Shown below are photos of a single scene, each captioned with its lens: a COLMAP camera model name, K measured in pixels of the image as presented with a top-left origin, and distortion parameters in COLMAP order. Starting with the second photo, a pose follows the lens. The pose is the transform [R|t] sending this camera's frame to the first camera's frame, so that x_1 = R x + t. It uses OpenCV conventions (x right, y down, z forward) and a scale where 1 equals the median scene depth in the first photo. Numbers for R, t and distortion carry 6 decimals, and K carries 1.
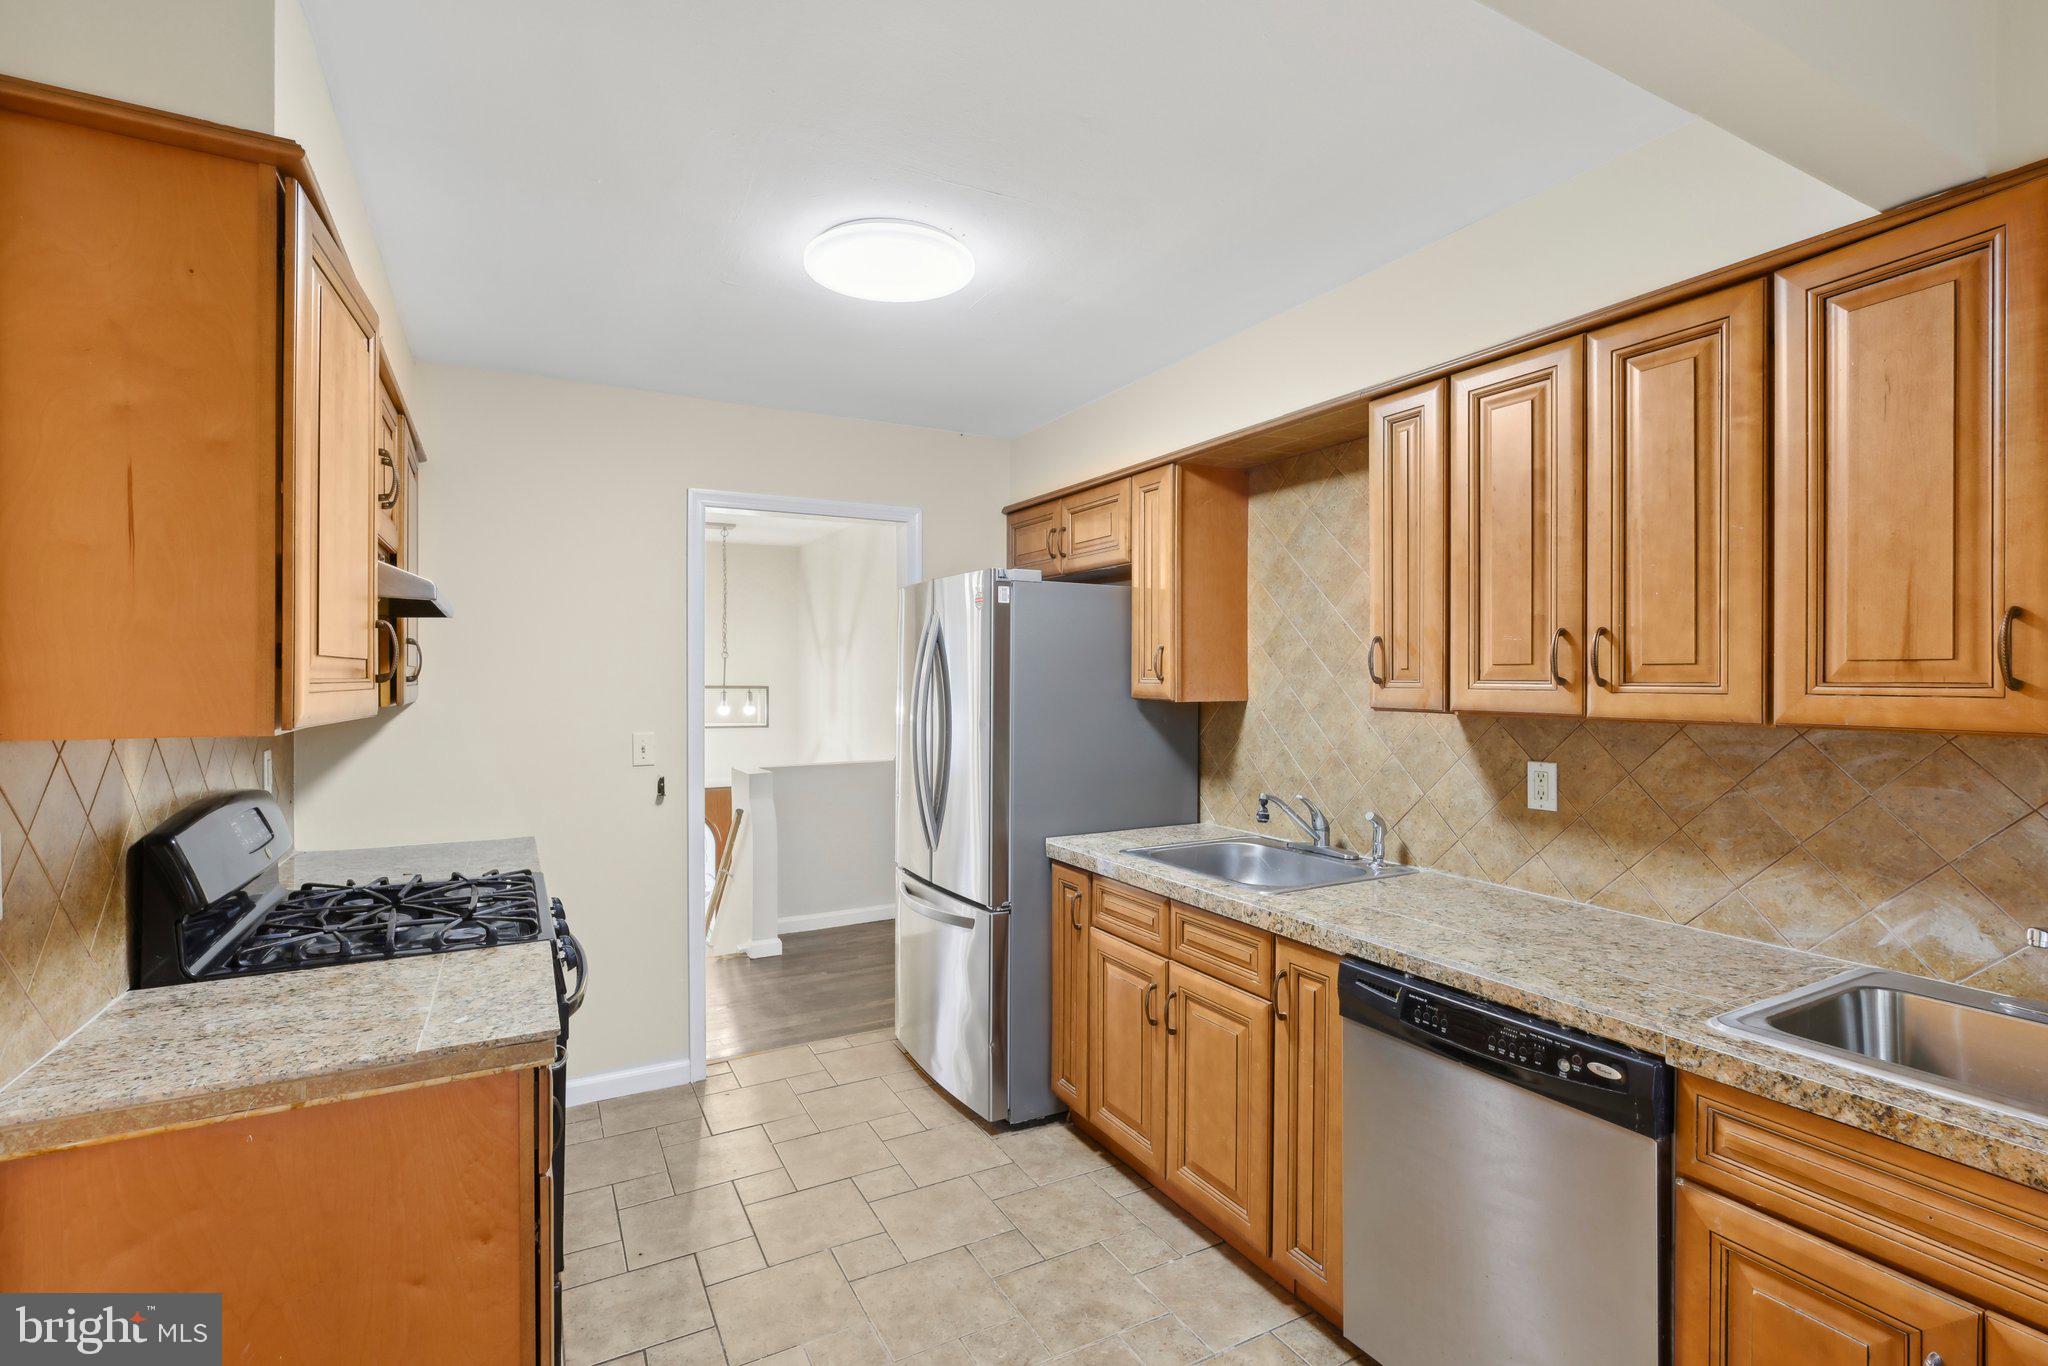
lens RADIAL K [[942.9, 0, 1025.0], [0, 942.9, 678.7], [0, 0, 1]] dist [0.000169, 0.000206]
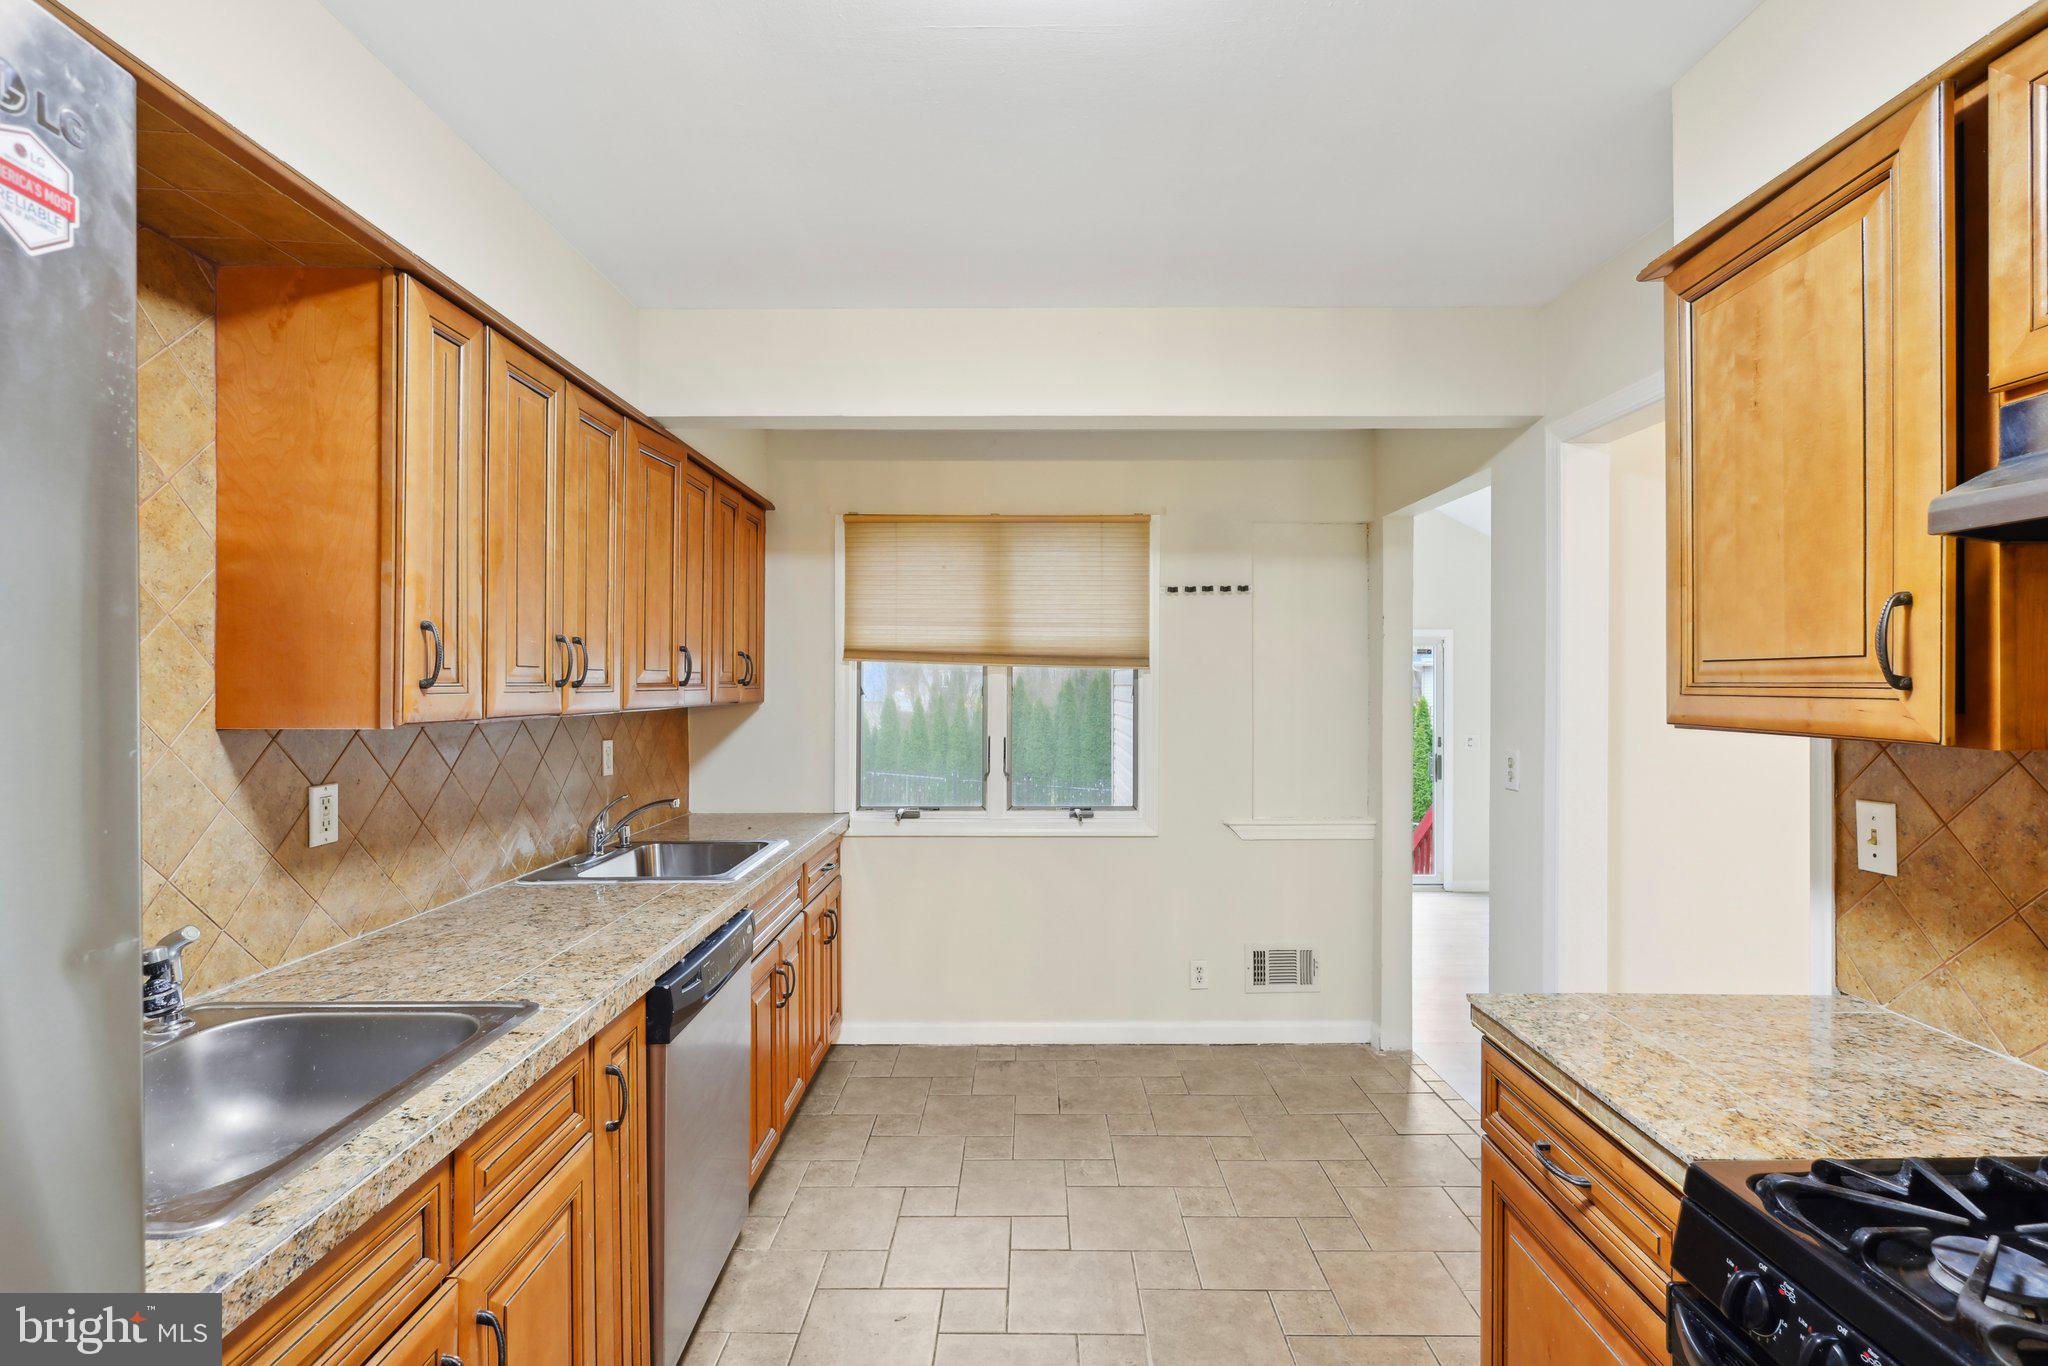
lens RADIAL K [[945.2, 0, 1024.0], [0, 945.2, 683.0], [0, 0, 1]] dist [-0.000640, 0.000115]
pose [[-0.875882, -0.003308, 0.482514, -0.358420], [-0.001964, 0.999993, 0.003291, -0.001995], [-0.482521, 0.001935, -0.875882, 1.407491]]
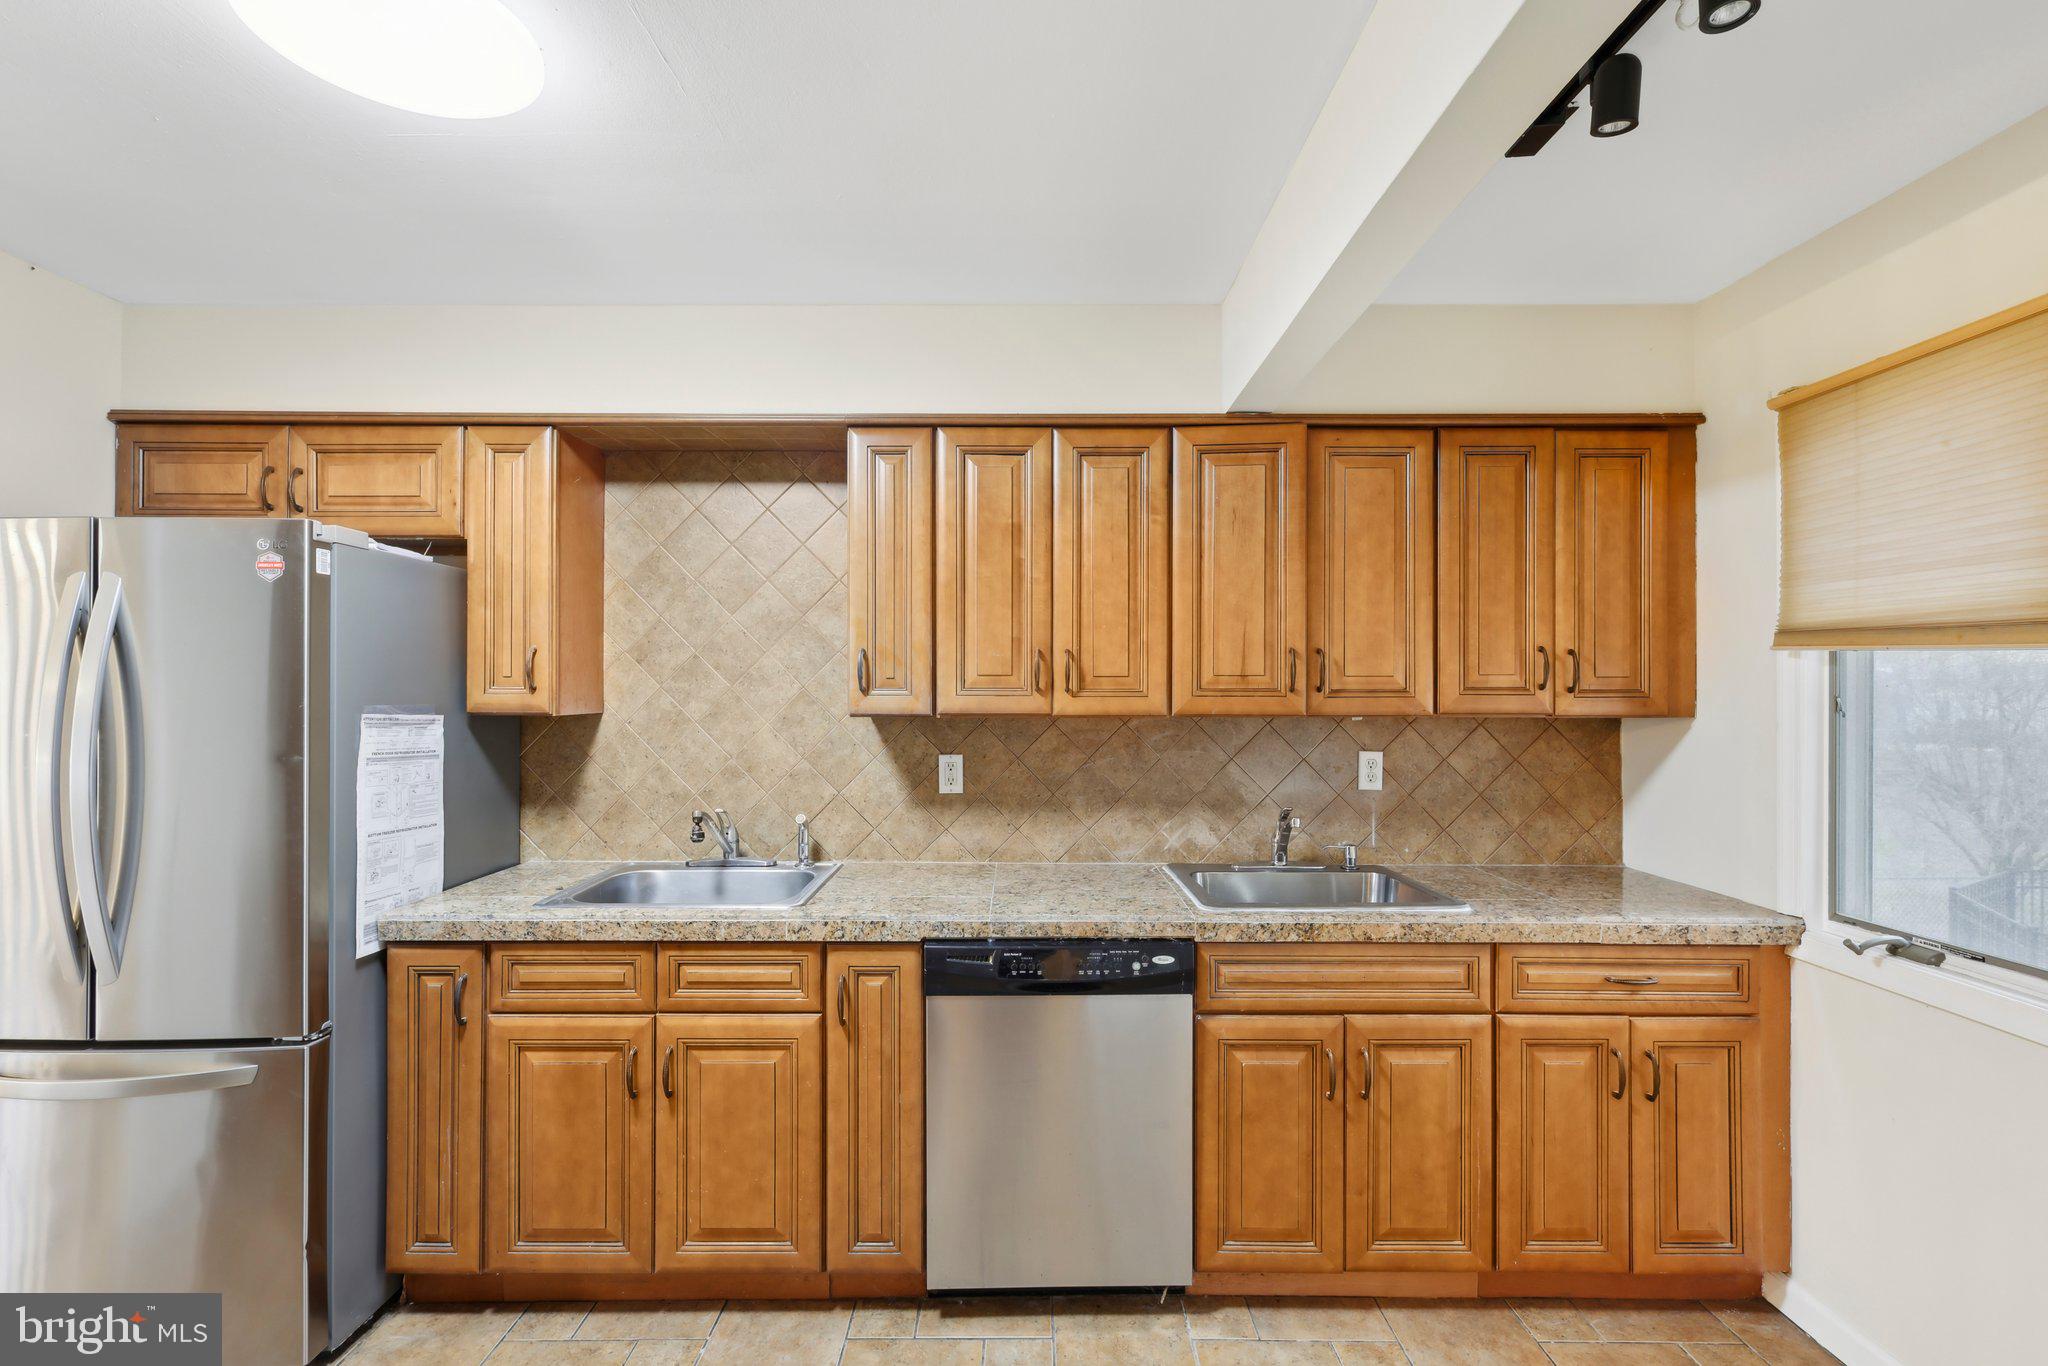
lens RADIAL K [[945.2, 0, 1024.0], [0, 945.2, 683.0], [0, 0, 1]] dist [-0.000640, 0.000115]
pose [[0.480868, 0.003545, 0.876786, -0.485993], [0.002013, 0.999985, -0.005147, 0.001444], [-0.876791, 0.004240, 0.480853, 0.319745]]
